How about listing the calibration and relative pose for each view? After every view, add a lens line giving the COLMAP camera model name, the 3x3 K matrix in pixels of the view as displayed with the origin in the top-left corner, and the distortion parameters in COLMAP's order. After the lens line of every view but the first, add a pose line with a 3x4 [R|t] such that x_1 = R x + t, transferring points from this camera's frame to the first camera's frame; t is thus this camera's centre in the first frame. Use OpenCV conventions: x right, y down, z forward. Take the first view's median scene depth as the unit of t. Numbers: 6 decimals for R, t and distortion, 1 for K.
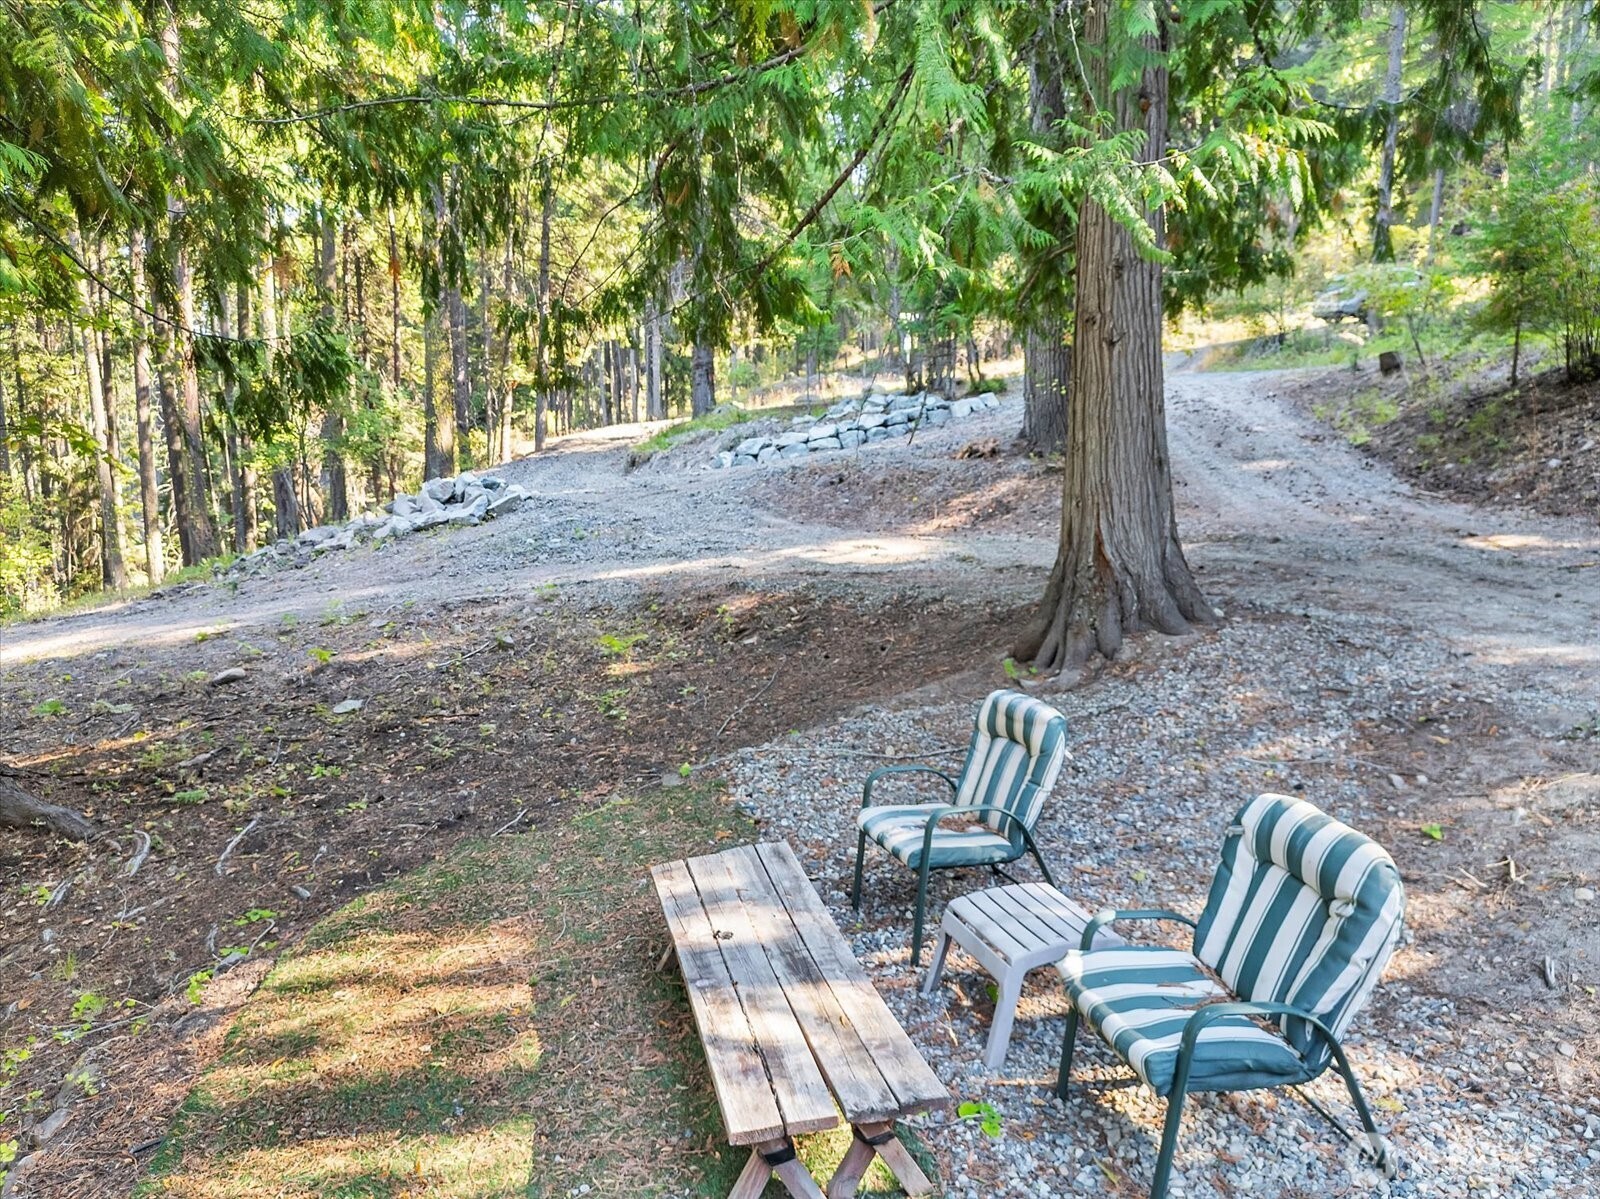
lens RADIAL K [[1155.4, 0, 800.0], [0, 1155.4, 599.5], [0, 0, 1]] dist [0.204375, -0.443687]
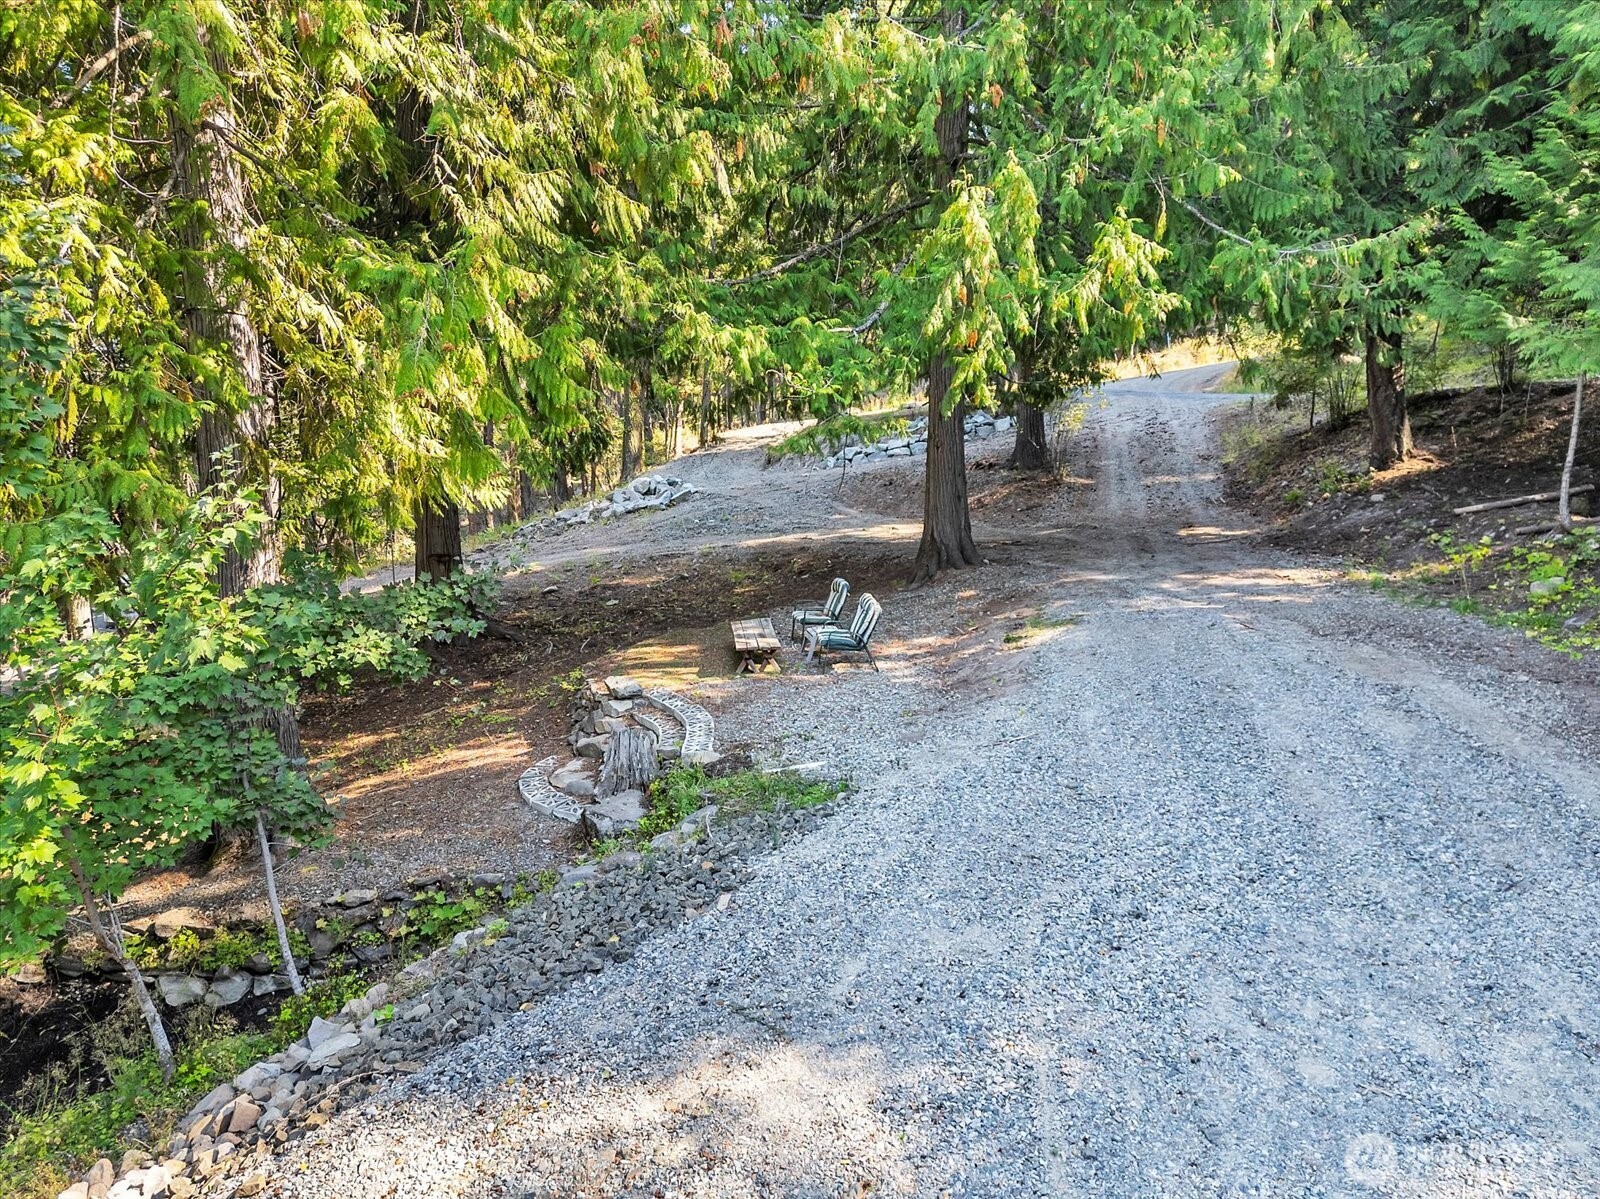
lens RADIAL K [[1155.4, 0, 800.0], [0, 1155.4, 599.5], [0, 0, 1]] dist [0.204375, -0.443687]
pose [[0.990754, 0.021230, -0.134001, 0.120440], [-0.017679, 0.999462, 0.027639, 0.011536], [0.134516, -0.025014, 0.990596, -0.538145]]
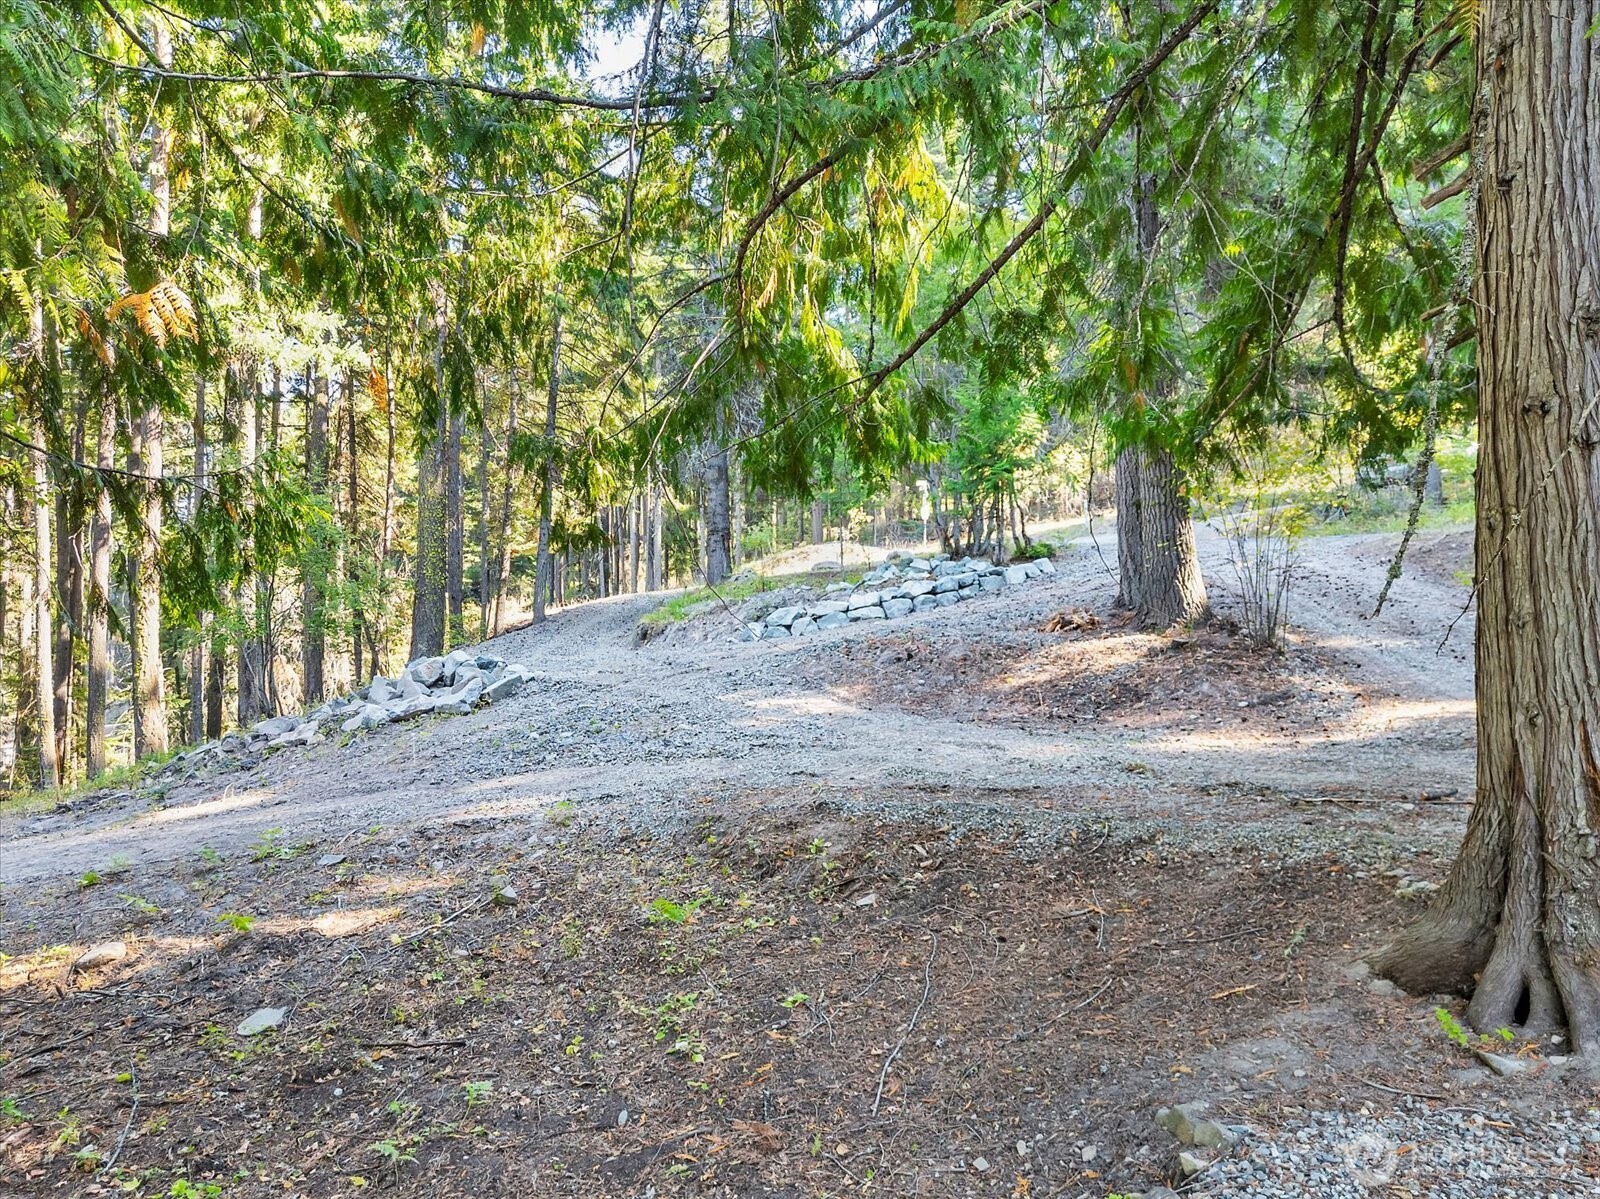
lens RADIAL K [[1154.8, 0, 800.0], [0, 1154.8, 591.9], [0, 0, 1]] dist [0.123008, -0.081223]
pose [[0.999926, -0.002174, 0.011981, -0.050538], [0.003963, 0.988475, -0.151333, -0.022639], [-0.011514, 0.151369, 0.988410, 0.167291]]
